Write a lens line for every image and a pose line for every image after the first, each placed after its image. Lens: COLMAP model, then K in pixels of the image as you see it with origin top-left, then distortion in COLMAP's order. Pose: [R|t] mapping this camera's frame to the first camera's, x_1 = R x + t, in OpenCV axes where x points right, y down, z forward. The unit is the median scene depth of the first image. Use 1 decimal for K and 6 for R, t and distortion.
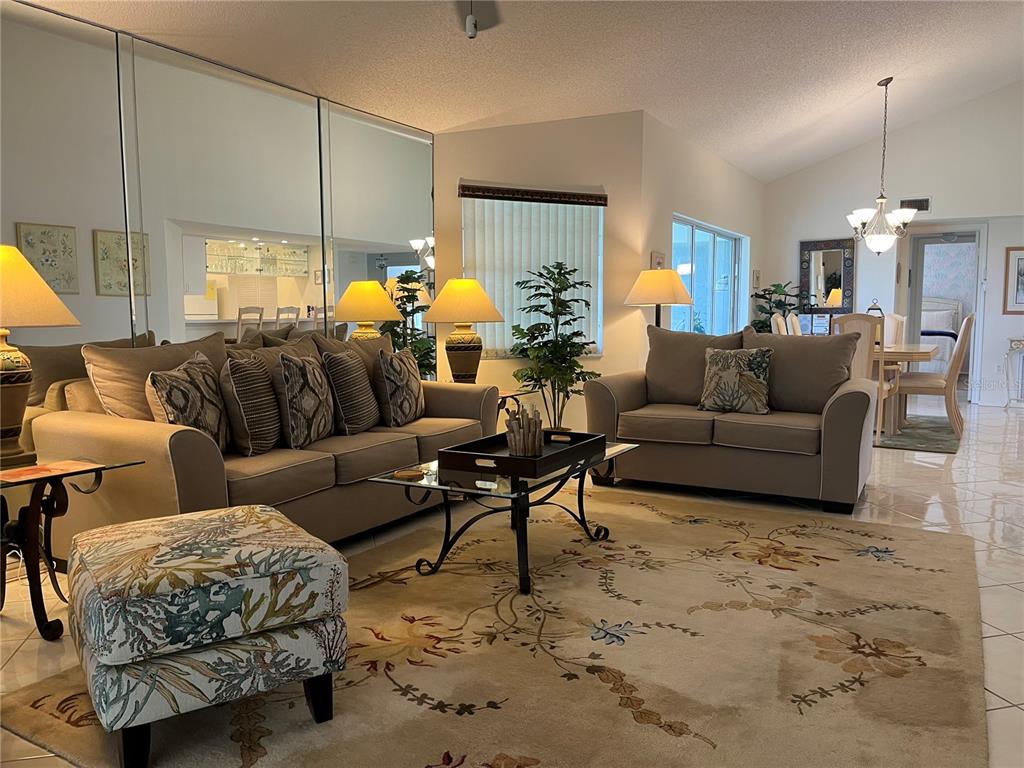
lens RADIAL K [[789.8, 0, 555.3], [0, 789.8, 384.8], [0, 0, 1]] dist [0.017701, -0.006192]
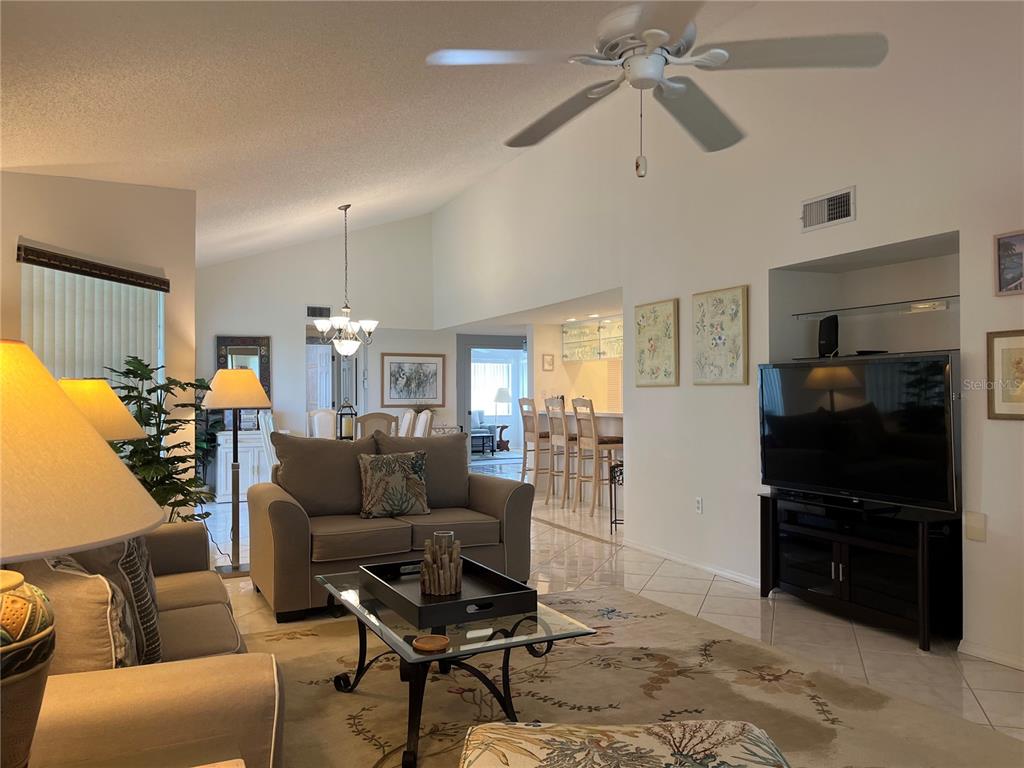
lens RADIAL K [[770.0, 0, 511.7], [0, 770.0, 377.9], [0, 0, 1]] dist [0.024211, -0.003536]
pose [[0.570753, 0.017989, 0.820925, -0.673268], [0.074026, 0.994562, -0.073261, -0.077559], [-0.817778, 0.102584, 0.566317, 0.393739]]
